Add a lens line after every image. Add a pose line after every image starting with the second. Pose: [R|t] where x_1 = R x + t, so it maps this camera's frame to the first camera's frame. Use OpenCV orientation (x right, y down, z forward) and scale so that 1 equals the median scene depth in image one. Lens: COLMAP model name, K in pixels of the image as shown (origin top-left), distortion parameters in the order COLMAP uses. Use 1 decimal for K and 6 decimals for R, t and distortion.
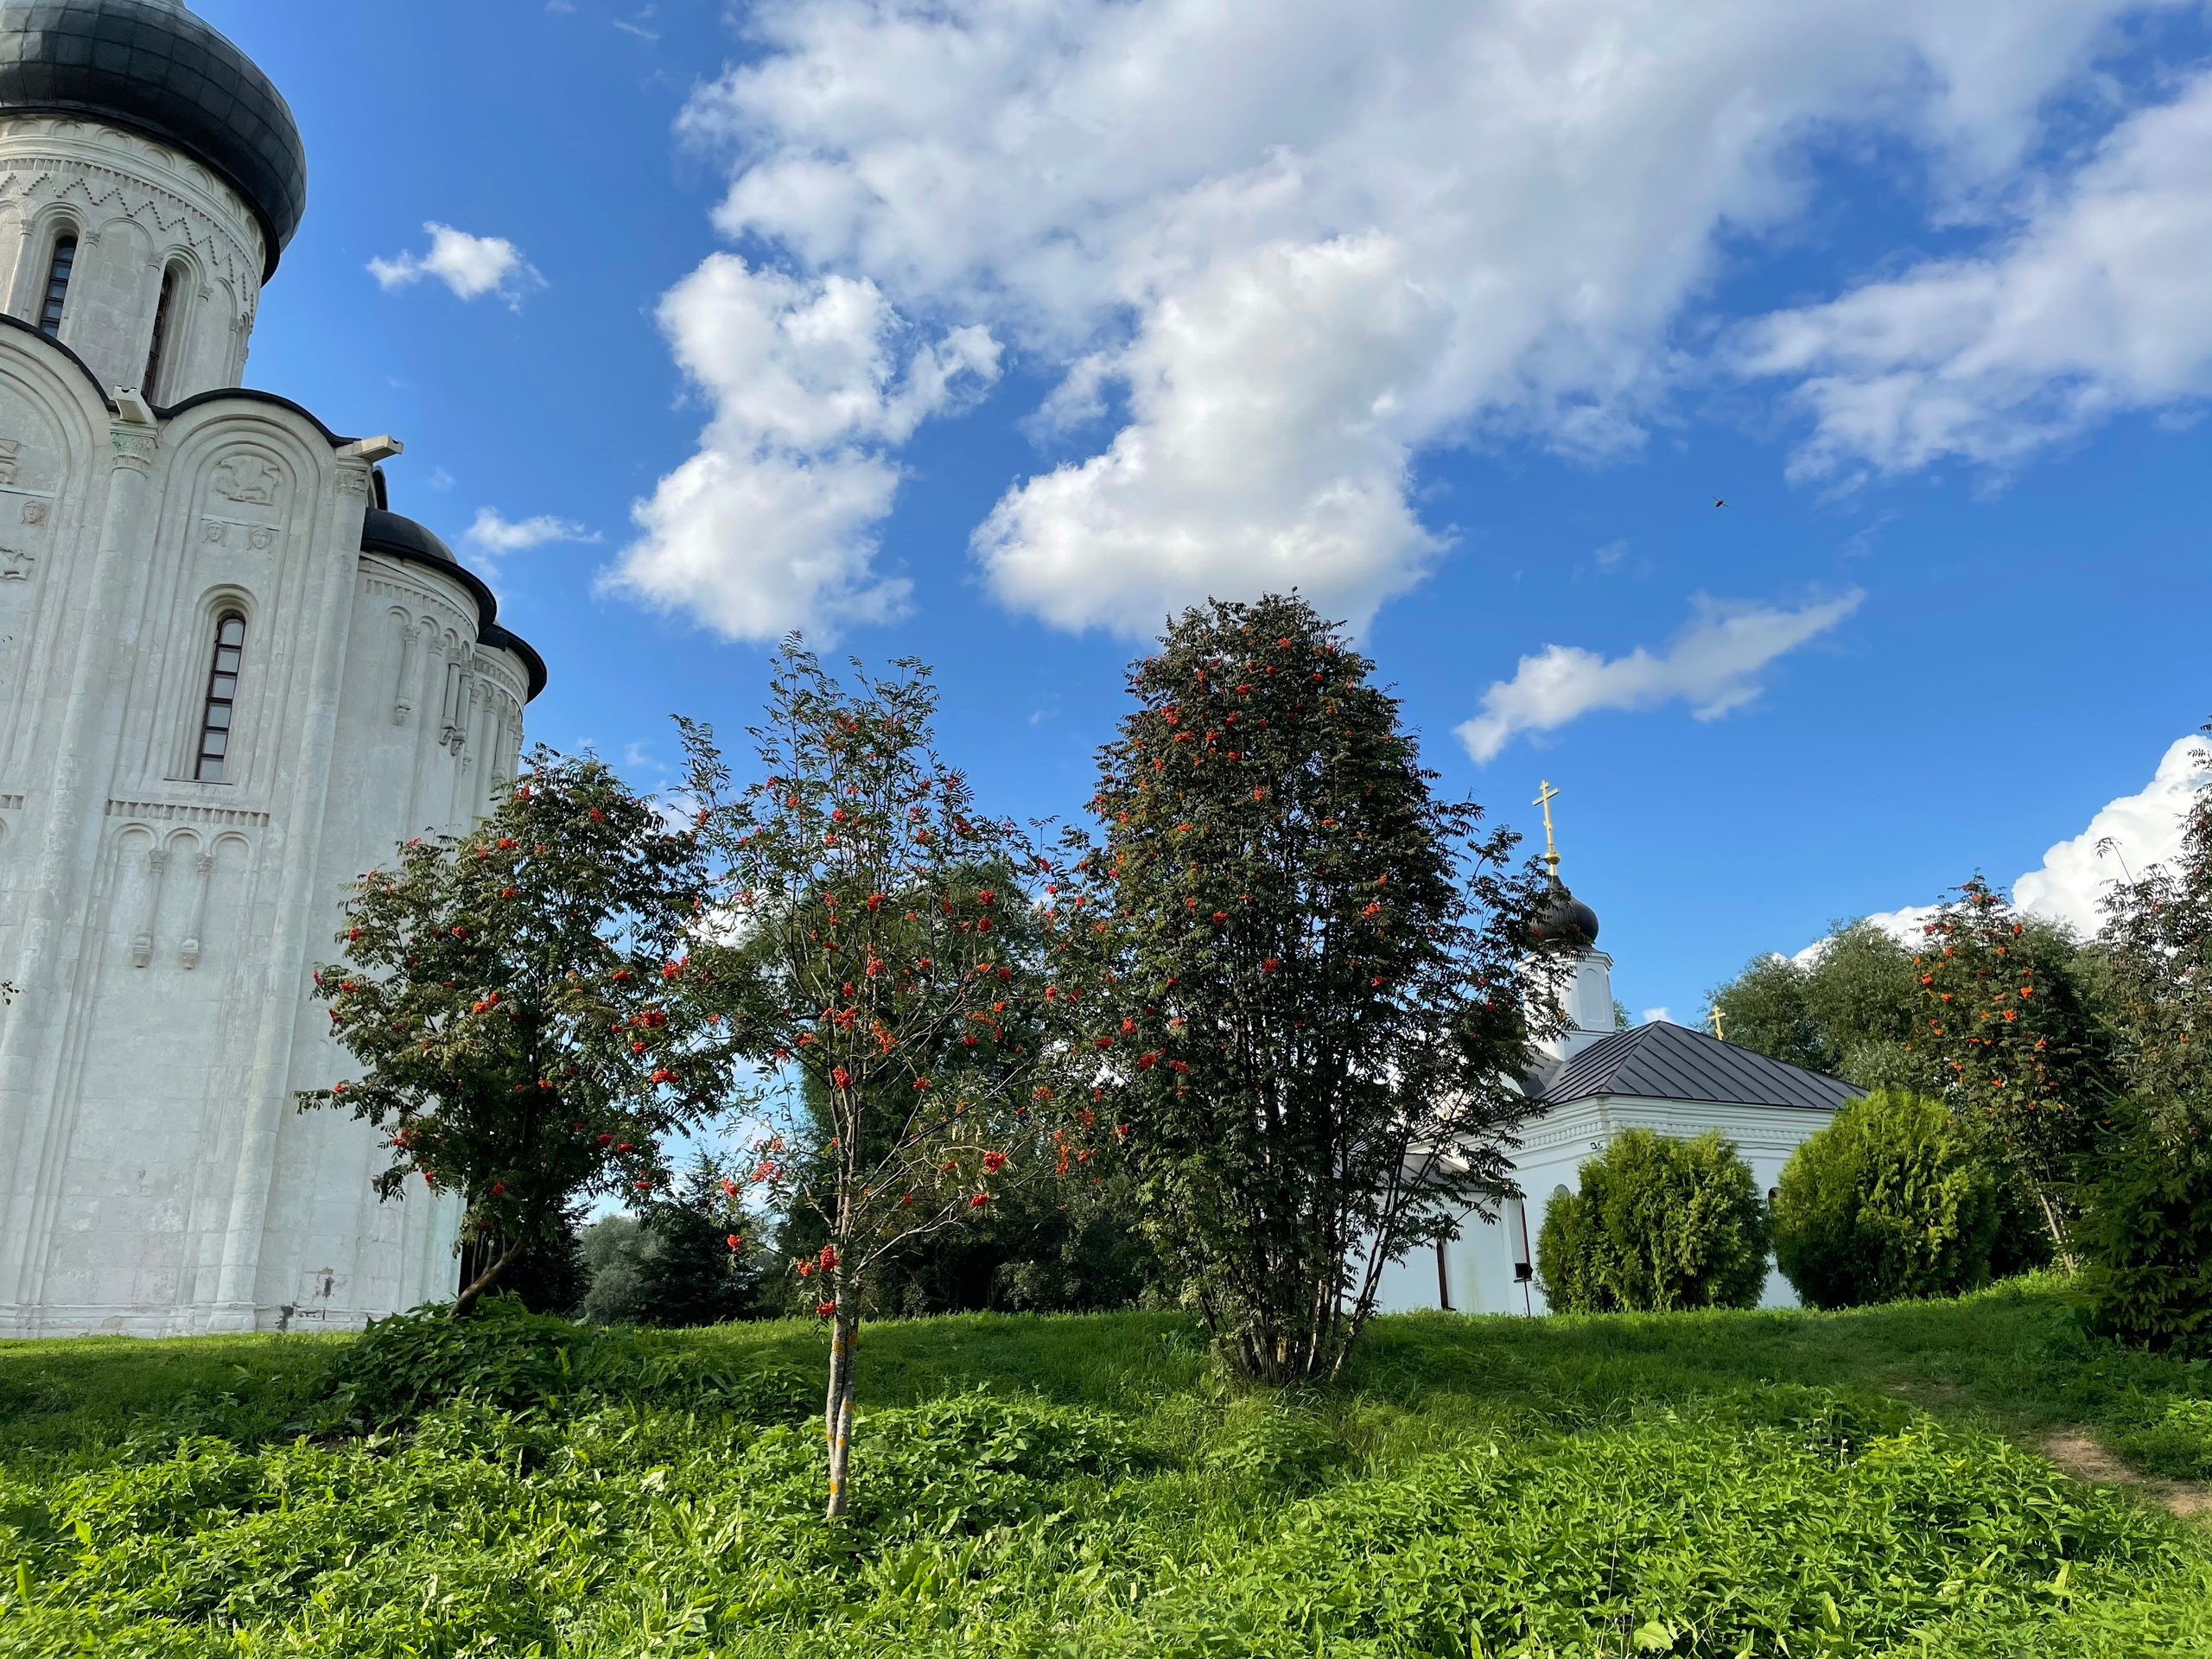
lens RADIAL K [[1689.2, 0, 1087.2], [0, 1689.2, 821.0], [0, 0, 1]] dist [0.023755, 0.002850]
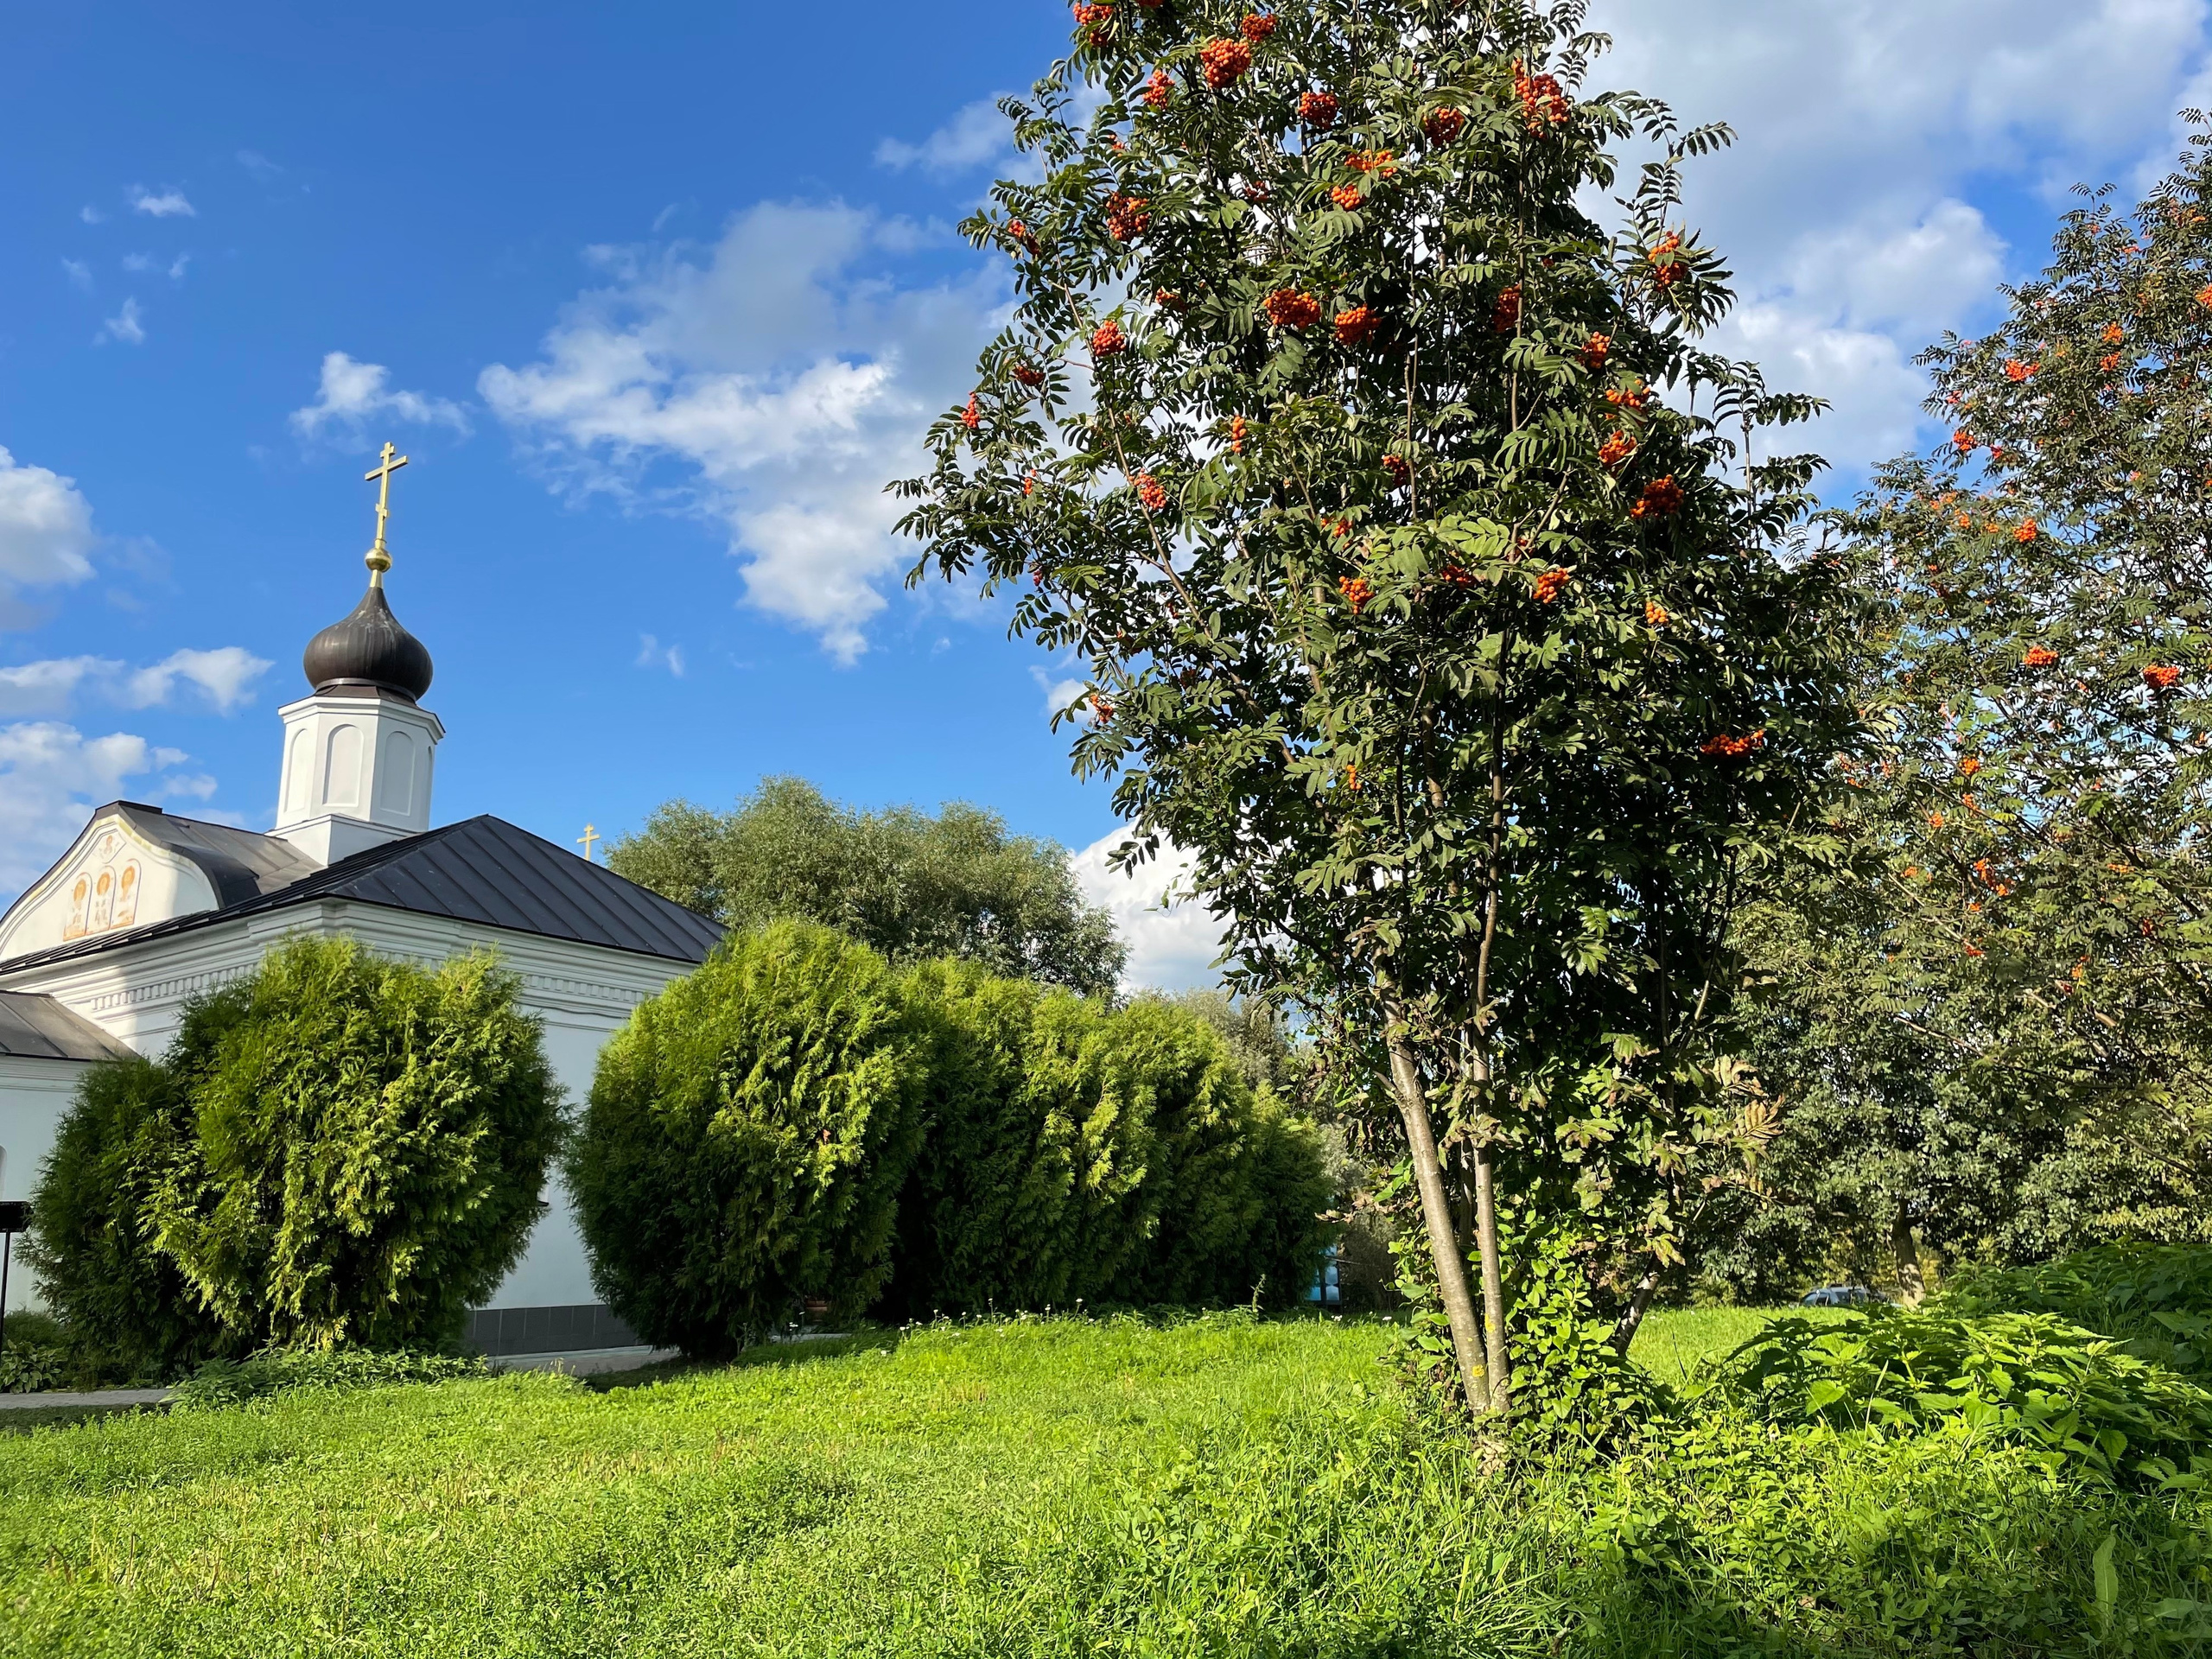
lens RADIAL K [[1689.2, 0, 1120.6], [0, 1689.2, 813.3], [0, 0, 1]] dist [0.023755, 0.002850]
pose [[0.804589, 0.142137, 0.576570, 0.223598], [-0.171822, 0.985123, -0.003081, 0.109058], [-0.568431, -0.096589, 0.817042, 0.471862]]
